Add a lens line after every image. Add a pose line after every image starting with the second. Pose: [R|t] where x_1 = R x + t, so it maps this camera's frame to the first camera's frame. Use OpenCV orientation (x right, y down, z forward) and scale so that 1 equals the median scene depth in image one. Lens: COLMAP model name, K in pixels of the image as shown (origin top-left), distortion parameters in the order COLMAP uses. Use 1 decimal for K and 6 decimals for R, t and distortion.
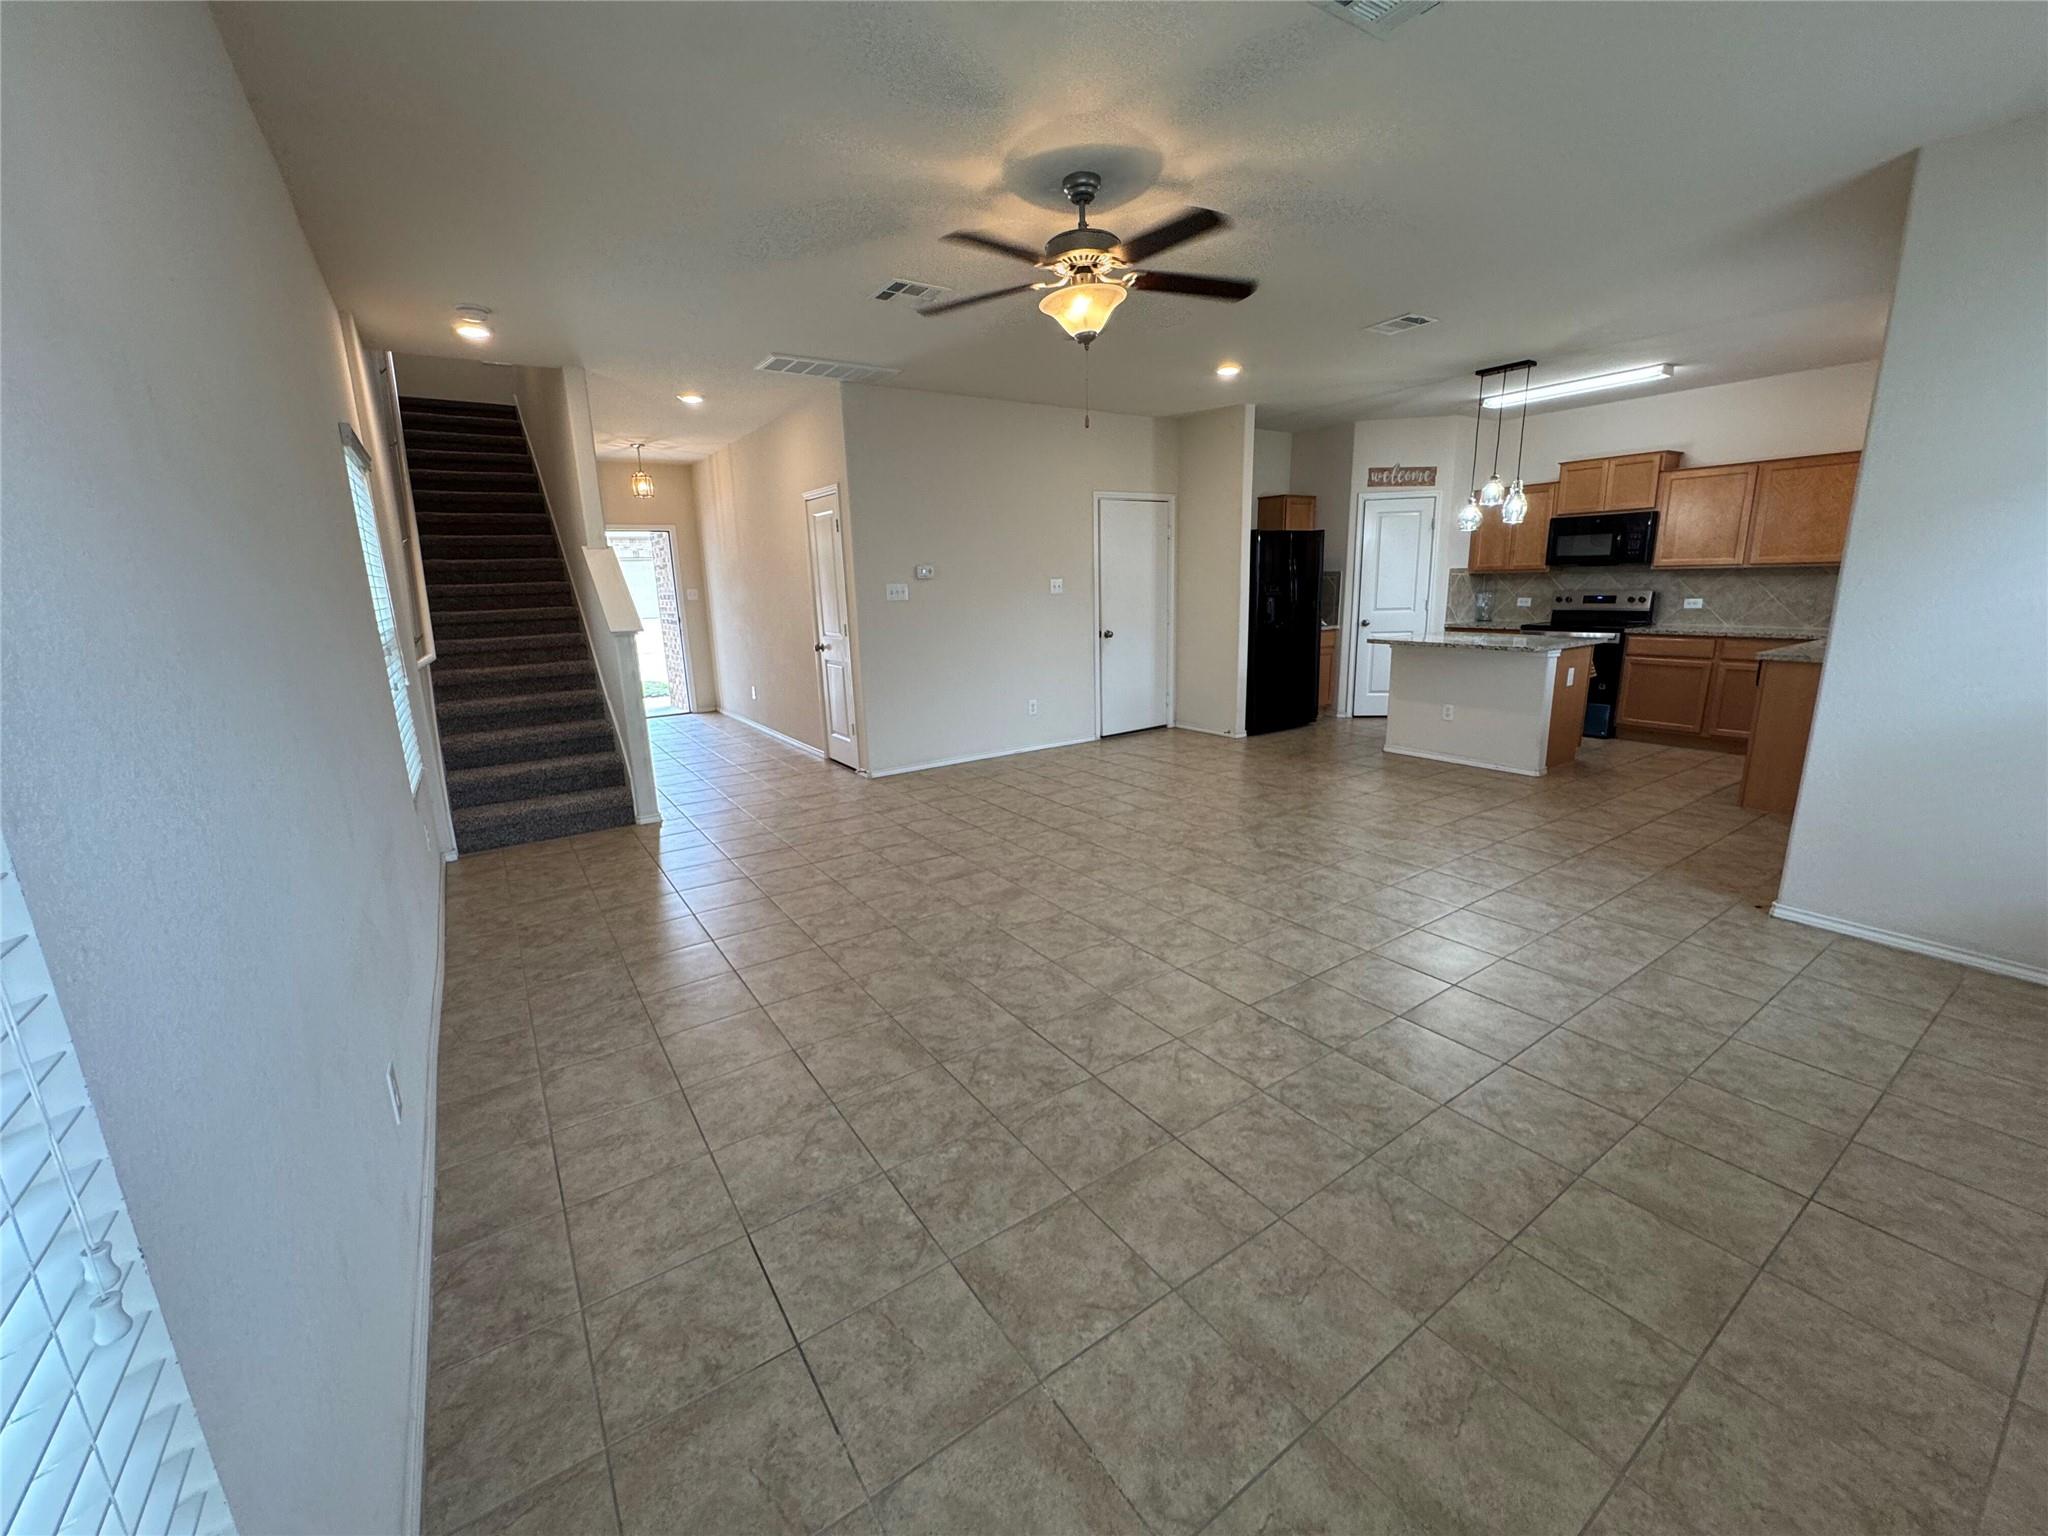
lens RADIAL K [[815.4, 0, 1024.0], [0, 815.4, 768.0], [0, 0, 1]] dist [-0.005570, 0.000974]
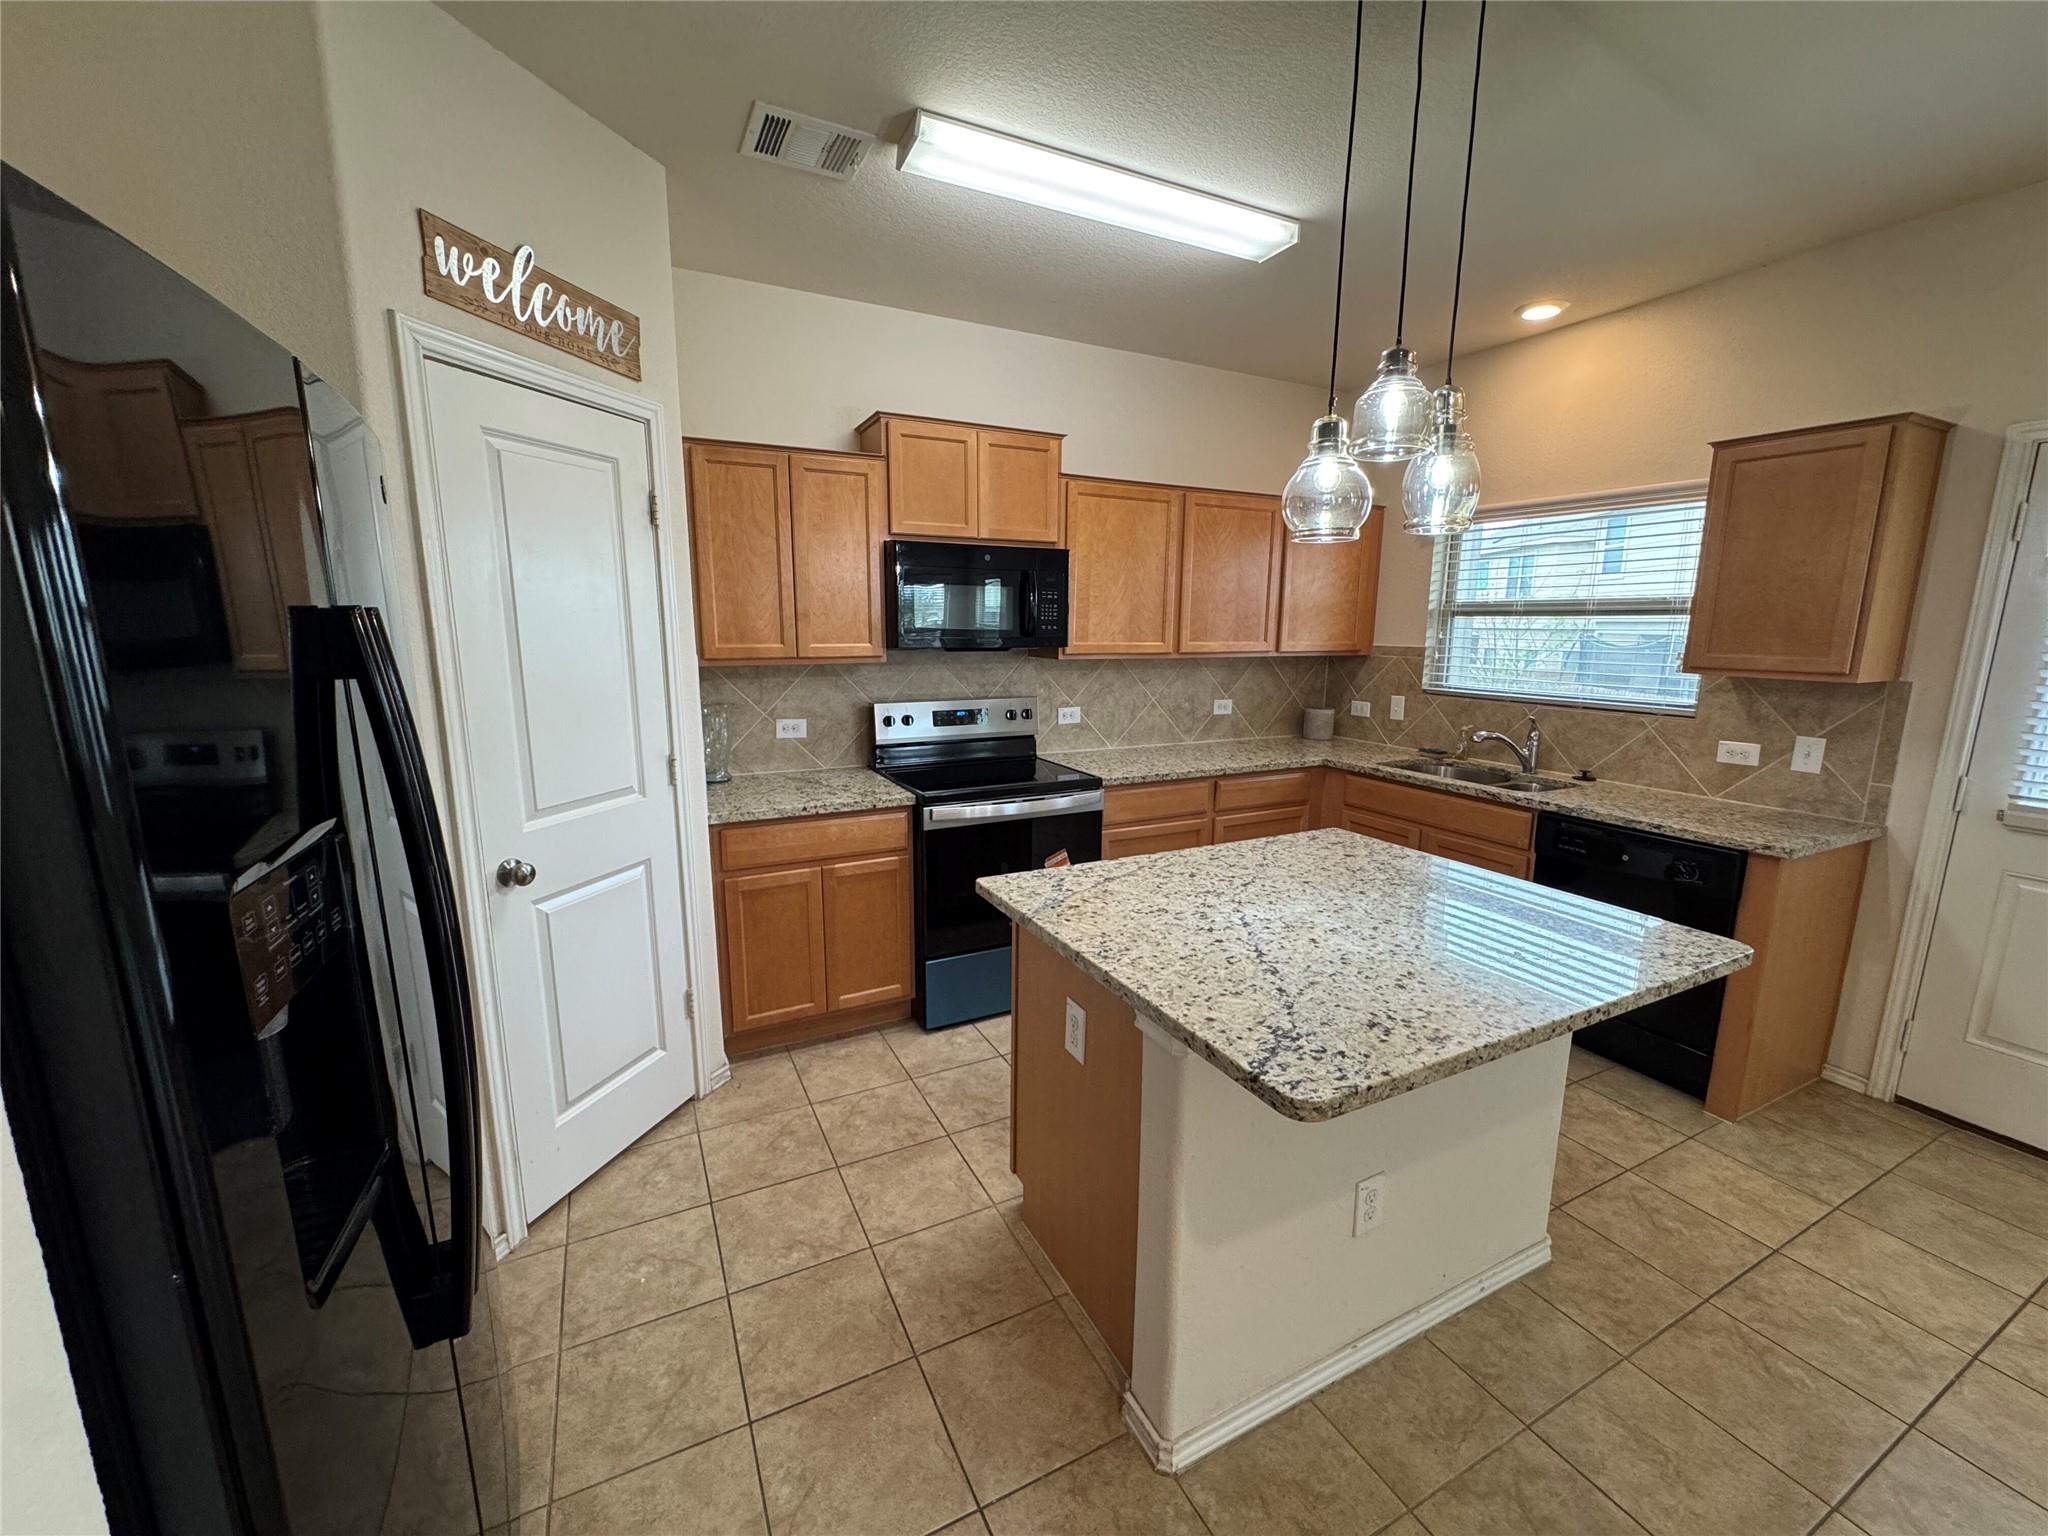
lens RADIAL K [[815.4, 0, 1024.0], [0, 815.4, 768.0], [0, 0, 1]] dist [-0.005570, 0.000974]
pose [[0.129920, -0.147942, 0.980425, 0.409665], [0.211359, 0.970212, 0.118393, -0.418567], [-0.968735, 0.191840, 0.157319, 1.635743]]
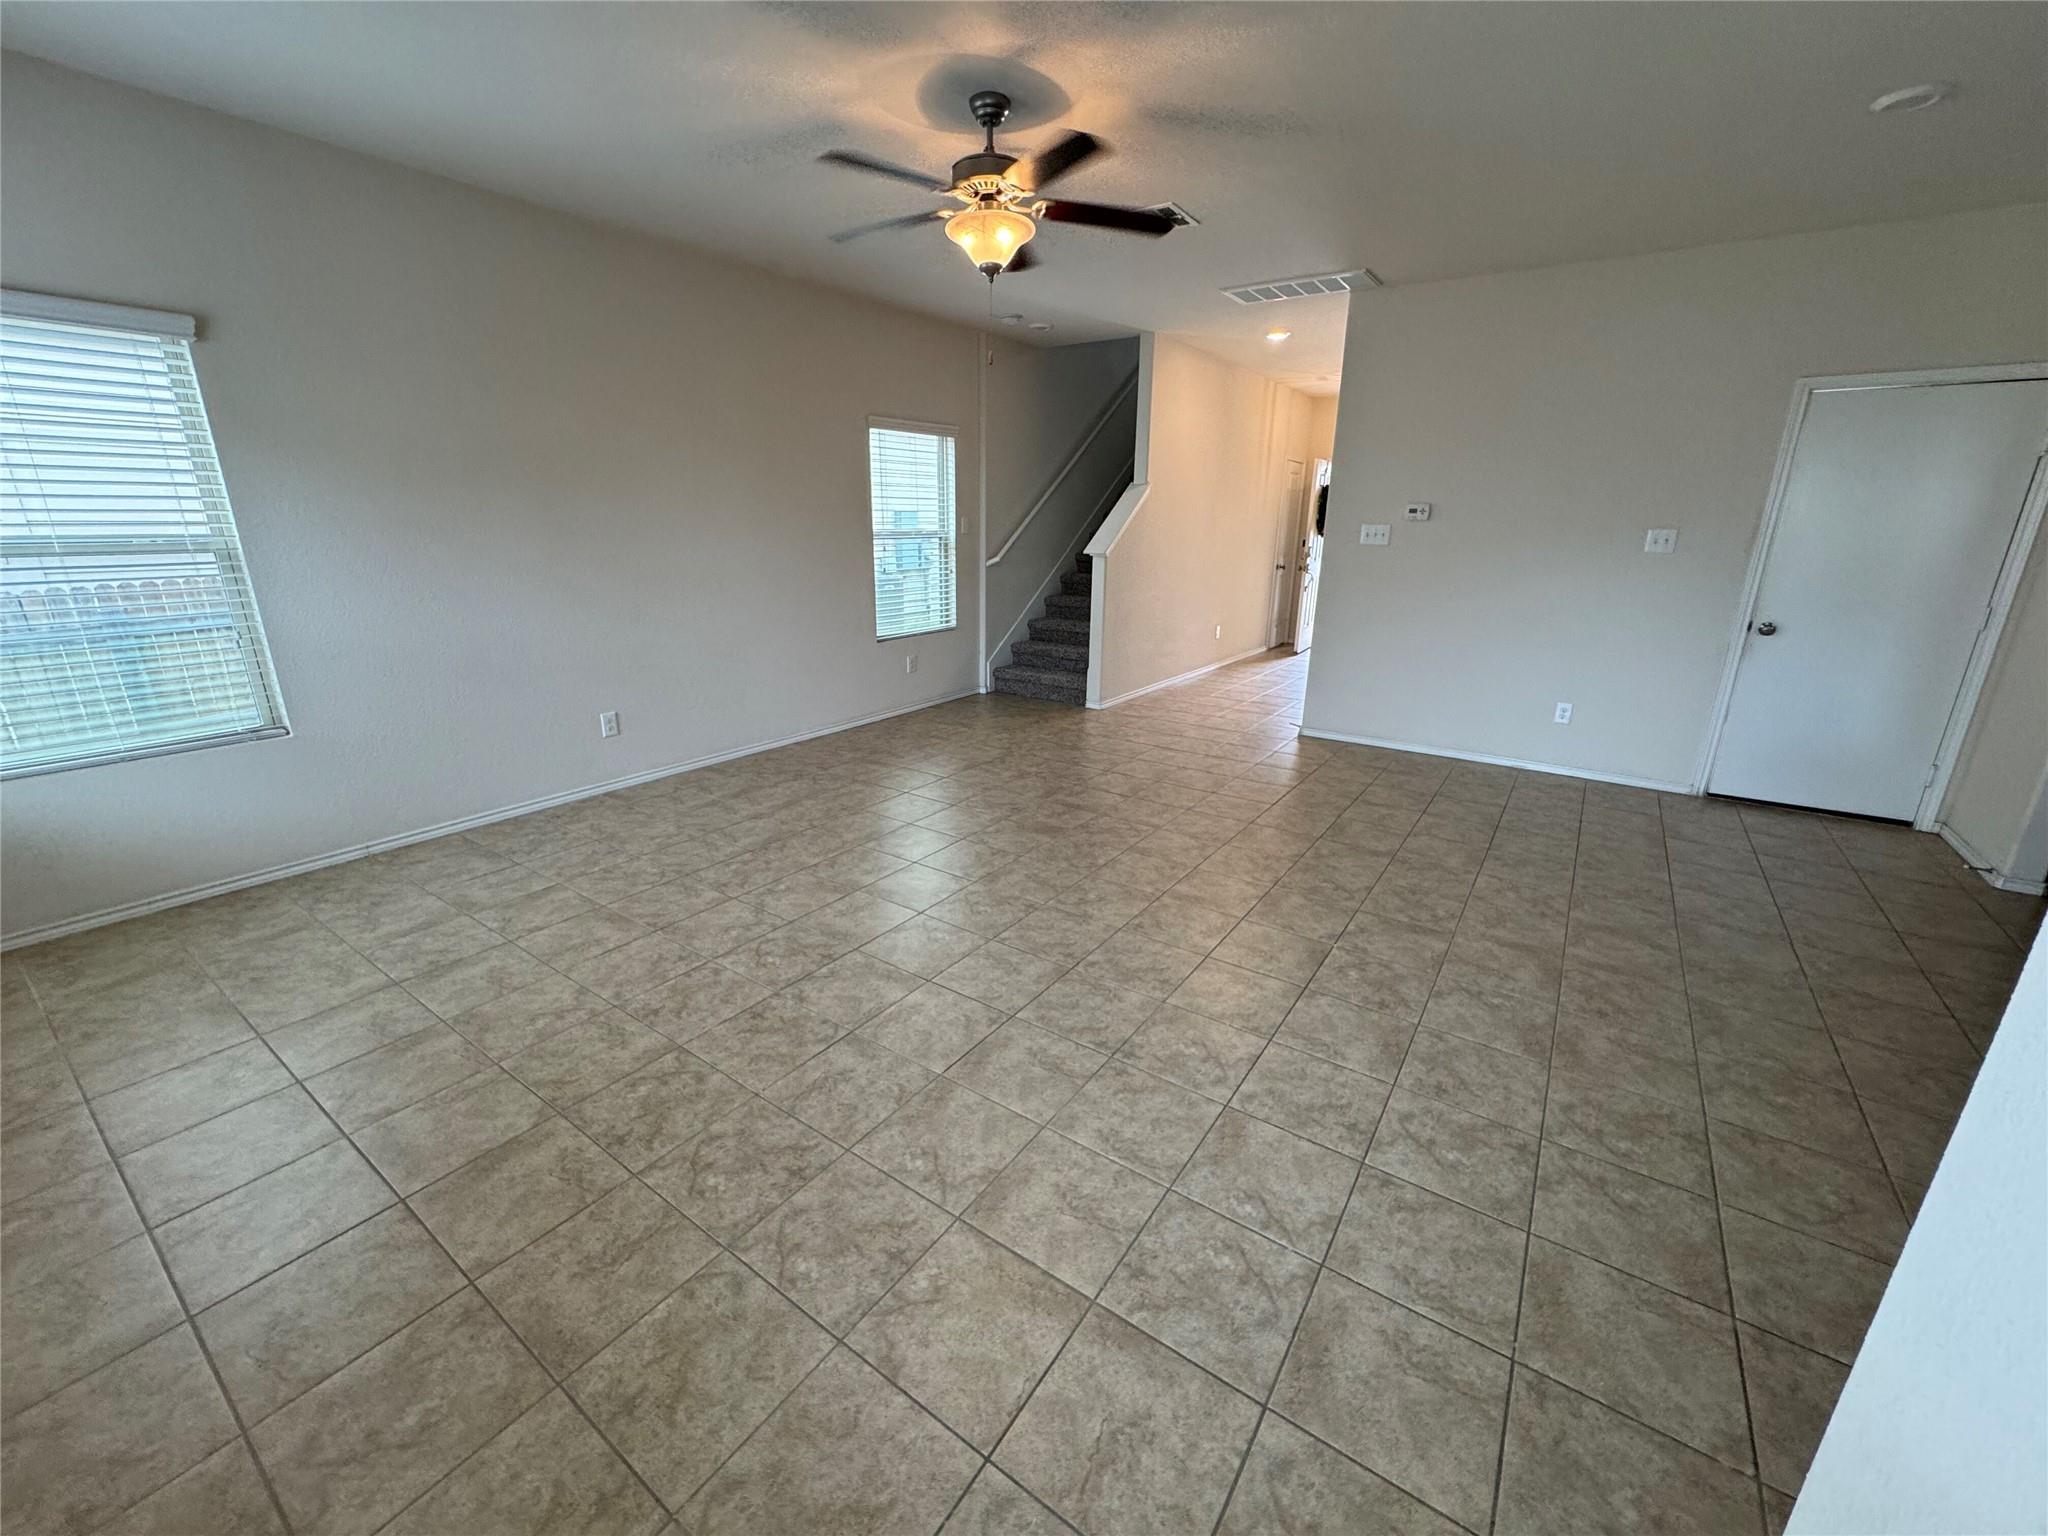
lens RADIAL K [[815.4, 0, 1024.0], [0, 815.4, 768.0], [0, 0, 1]] dist [-0.005570, 0.000974]
pose [[0.354390, 0.305235, -0.883877, 0.848638], [-0.231939, 0.944380, 0.233134, -0.151178], [0.905877, 0.122385, 0.405474, 0.534997]]
